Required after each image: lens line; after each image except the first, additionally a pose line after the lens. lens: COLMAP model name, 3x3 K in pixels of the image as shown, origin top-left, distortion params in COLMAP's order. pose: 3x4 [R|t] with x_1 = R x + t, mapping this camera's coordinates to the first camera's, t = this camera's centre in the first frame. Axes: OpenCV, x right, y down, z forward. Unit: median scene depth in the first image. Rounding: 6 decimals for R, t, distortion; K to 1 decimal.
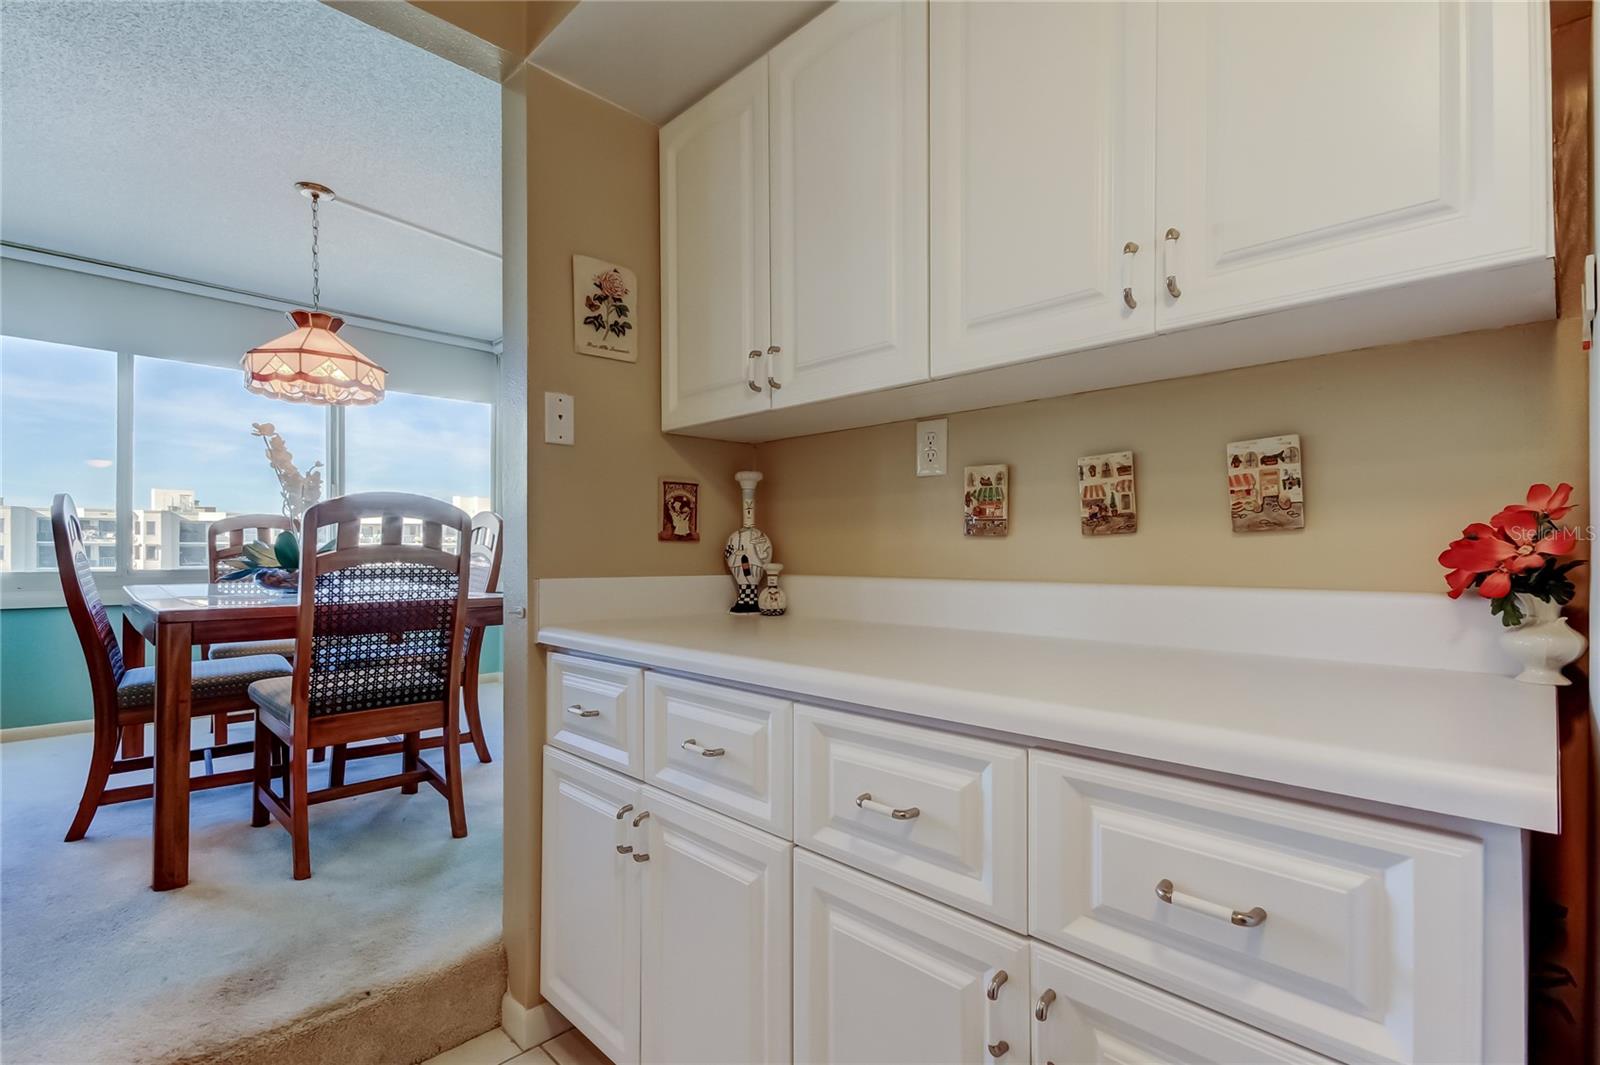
lens RADIAL K [[744.7, 0, 830.5], [0, 744.7, 550.8], [0, 0, 1]] dist [0.015679, -0.002364]
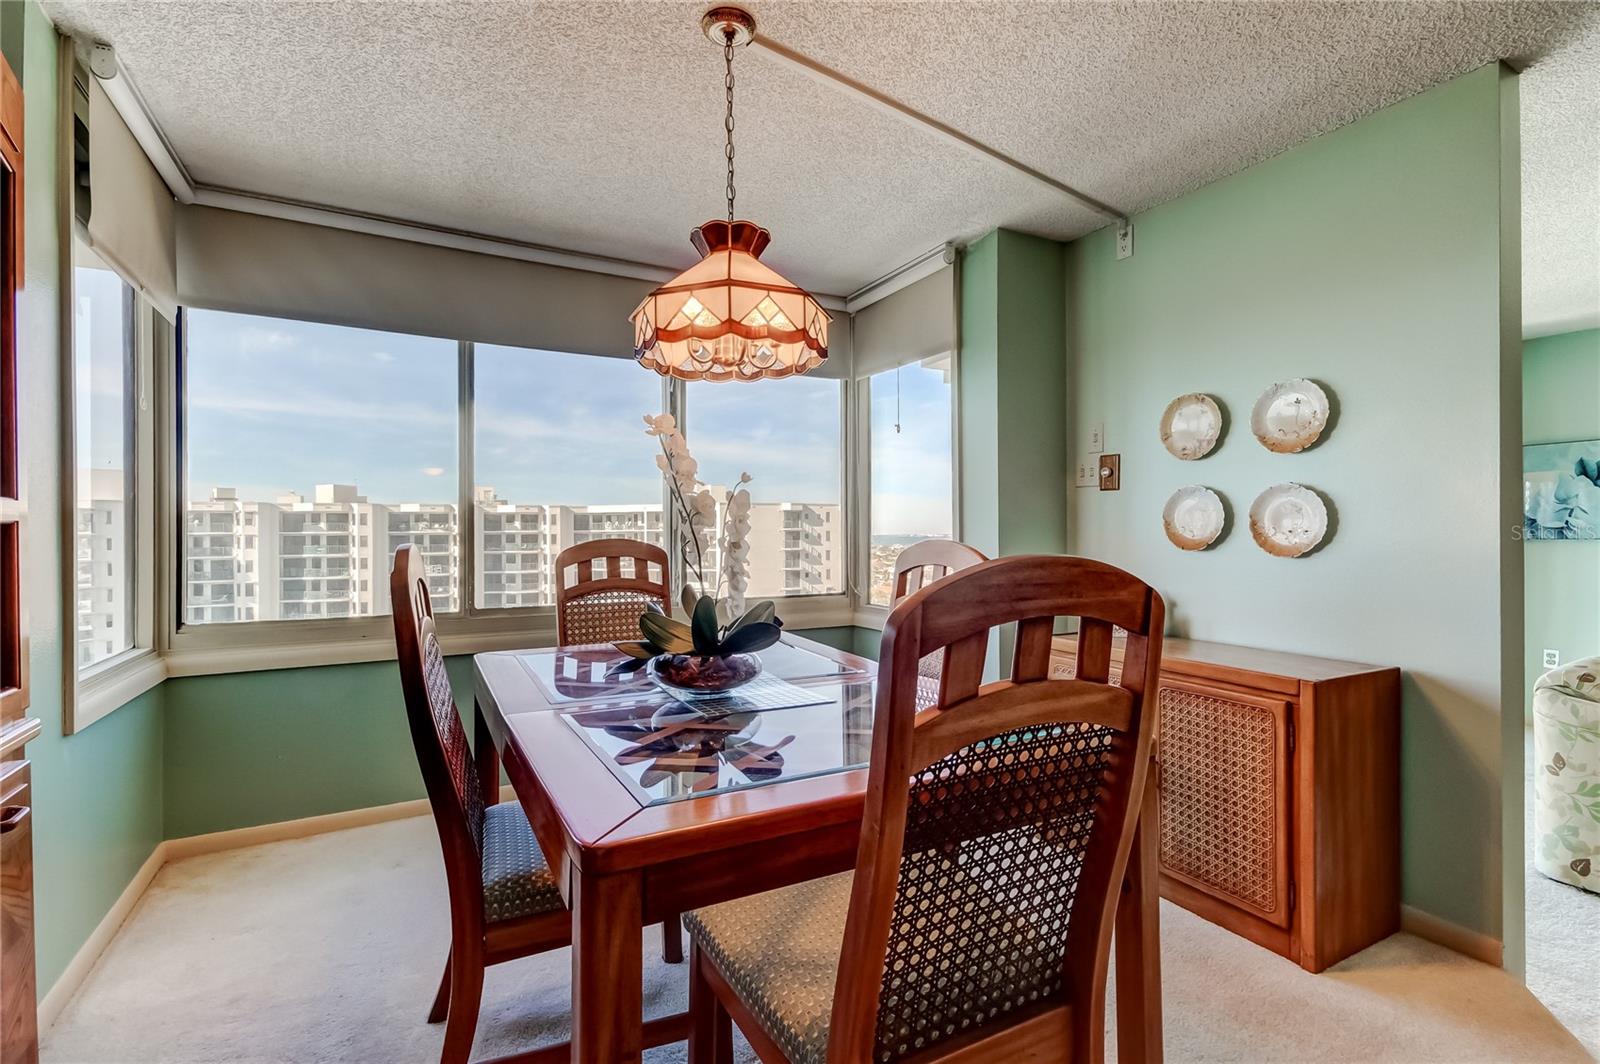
lens RADIAL K [[744.7, 0, 800.3], [0, 744.7, 533.1], [0, 0, 1]] dist [0.015679, -0.002364]
pose [[0.952855, -0.004876, -0.303385, -0.459433], [0.005508, 0.999984, 0.001226, -0.072113], [0.303374, -0.002839, 0.952867, 0.450447]]
